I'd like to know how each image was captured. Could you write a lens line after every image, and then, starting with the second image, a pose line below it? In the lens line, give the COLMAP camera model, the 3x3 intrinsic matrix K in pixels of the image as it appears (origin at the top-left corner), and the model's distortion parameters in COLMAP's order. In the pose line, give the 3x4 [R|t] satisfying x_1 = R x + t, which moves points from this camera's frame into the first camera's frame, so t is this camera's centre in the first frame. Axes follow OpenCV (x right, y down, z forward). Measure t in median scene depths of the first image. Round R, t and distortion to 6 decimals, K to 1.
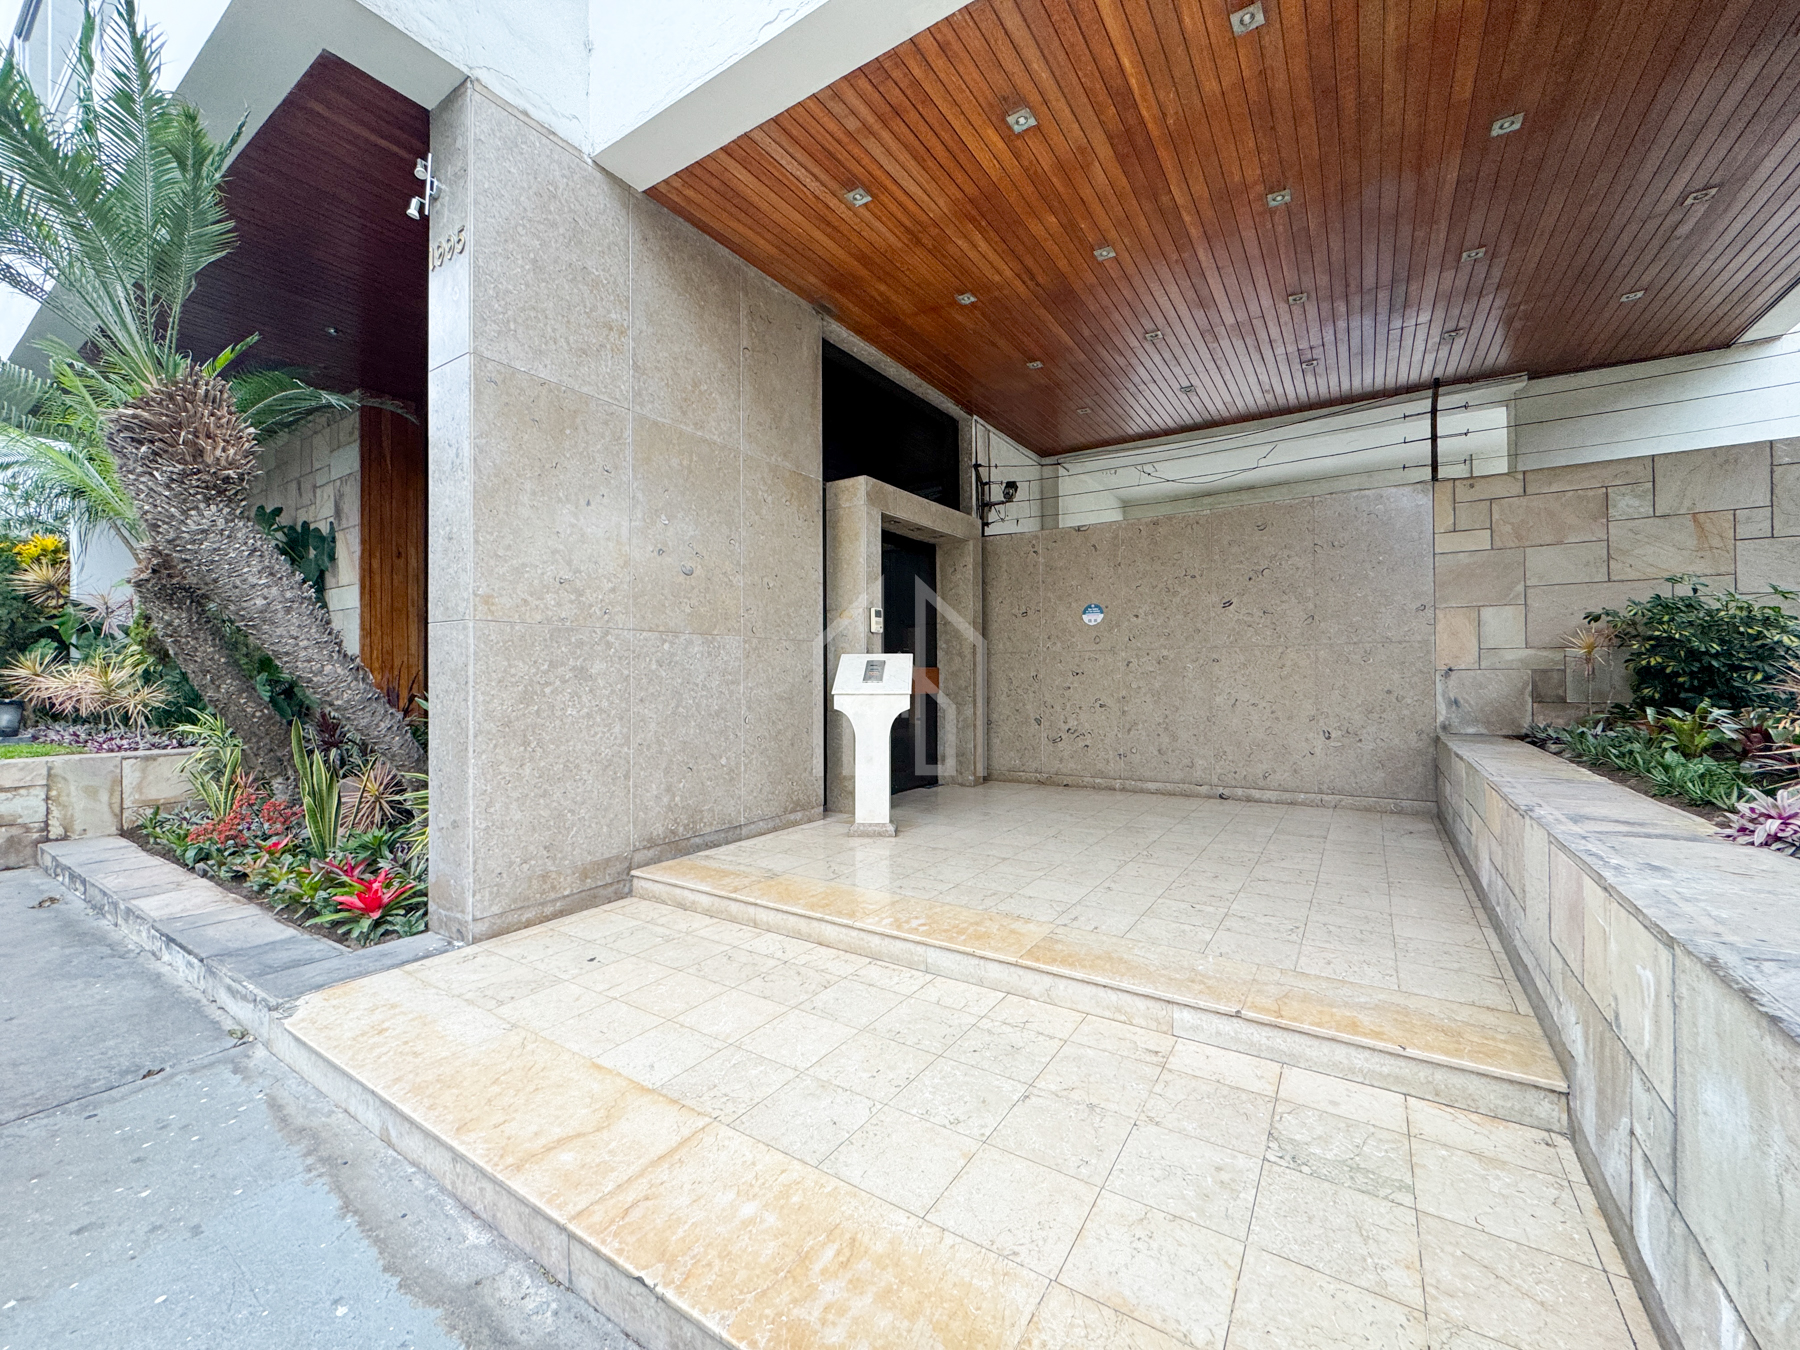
lens RADIAL K [[718.9, 0, 899.3], [0, 718.9, 672.2], [0, 0, 1]] dist [-0.001243, 0.000780]
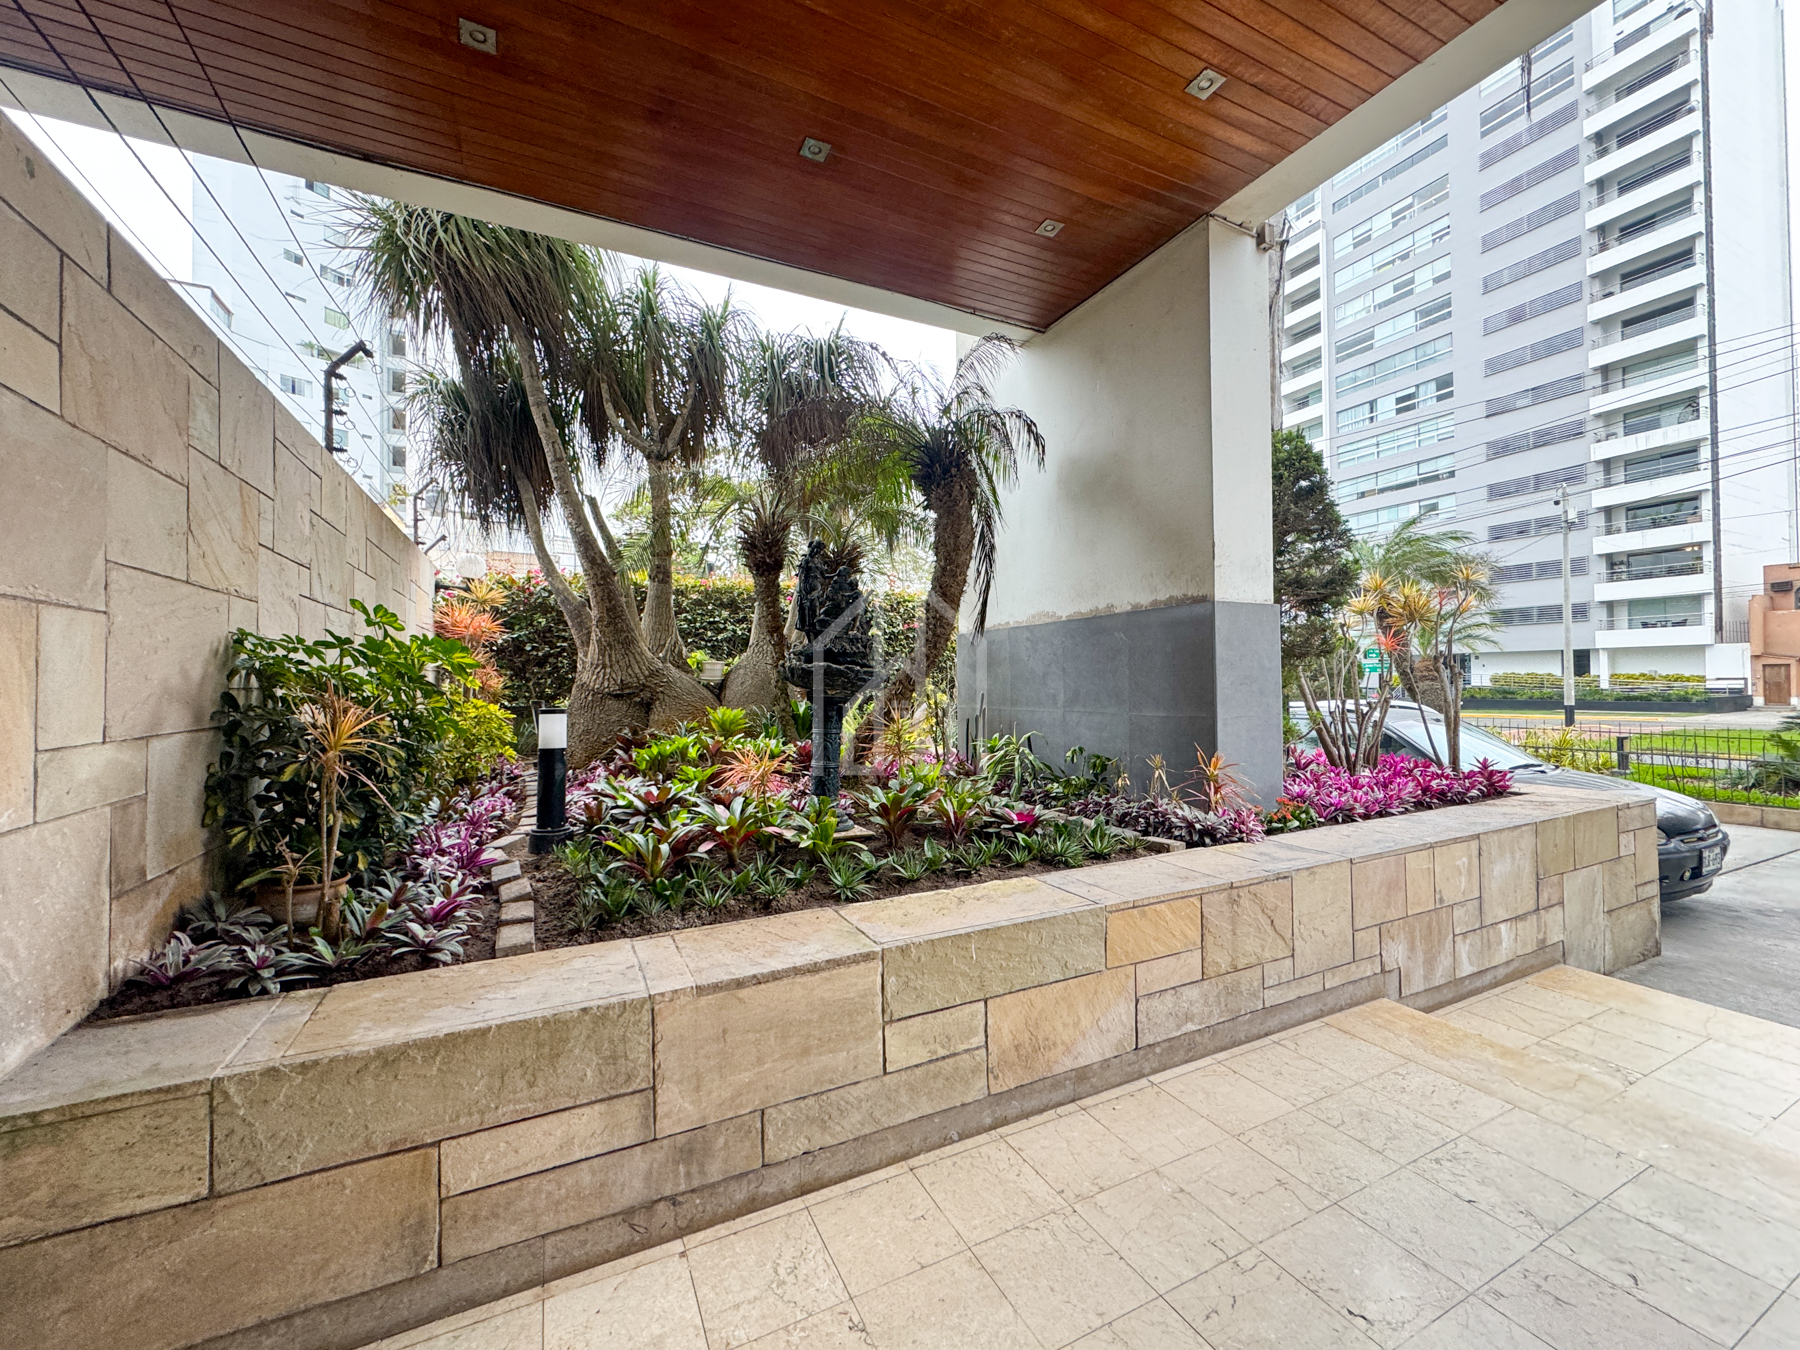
lens RADIAL K [[718.9, 0, 899.3], [0, 718.9, 672.2], [0, 0, 1]] dist [-0.001243, 0.000780]
pose [[-0.862013, 0.018347, 0.506553, 0.633603], [0.008948, 0.999740, -0.020984, -0.090096], [-0.506806, -0.013556, -0.861953, 1.824803]]
